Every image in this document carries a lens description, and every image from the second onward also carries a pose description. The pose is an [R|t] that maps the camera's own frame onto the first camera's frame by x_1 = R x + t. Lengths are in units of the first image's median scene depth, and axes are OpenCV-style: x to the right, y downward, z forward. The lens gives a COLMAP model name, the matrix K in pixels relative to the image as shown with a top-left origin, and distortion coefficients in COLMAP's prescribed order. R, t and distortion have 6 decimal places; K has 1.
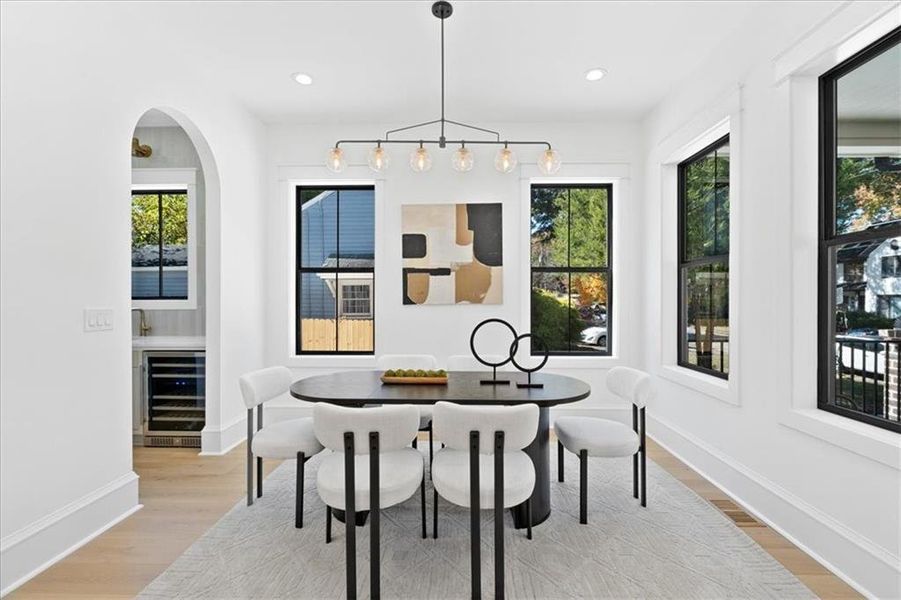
lens RADIAL K [[387.1, 0, 451.5], [0, 387.1, 300.6], [0, 0, 1]] dist [-0.001649, 0.001715]
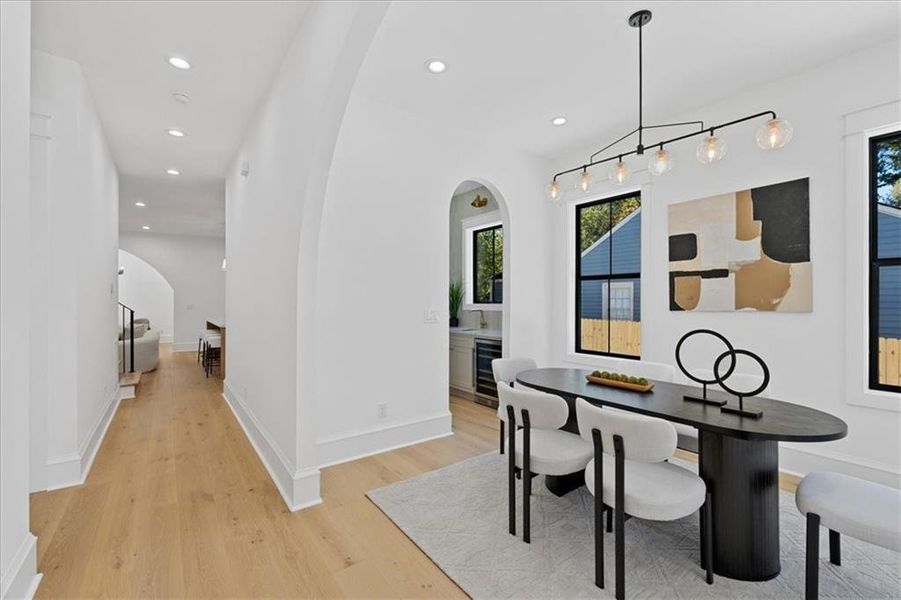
lens RADIAL K [[387.1, 0, 451.9], [0, 387.1, 297.8], [0, 0, 1]] dist [-0.001649, 0.001715]
pose [[0.619436, -0.005086, -0.785031, 0.305717], [-0.004643, 0.999938, -0.010142, -0.009440], [0.785033, 0.009928, 0.619374, -0.000474]]
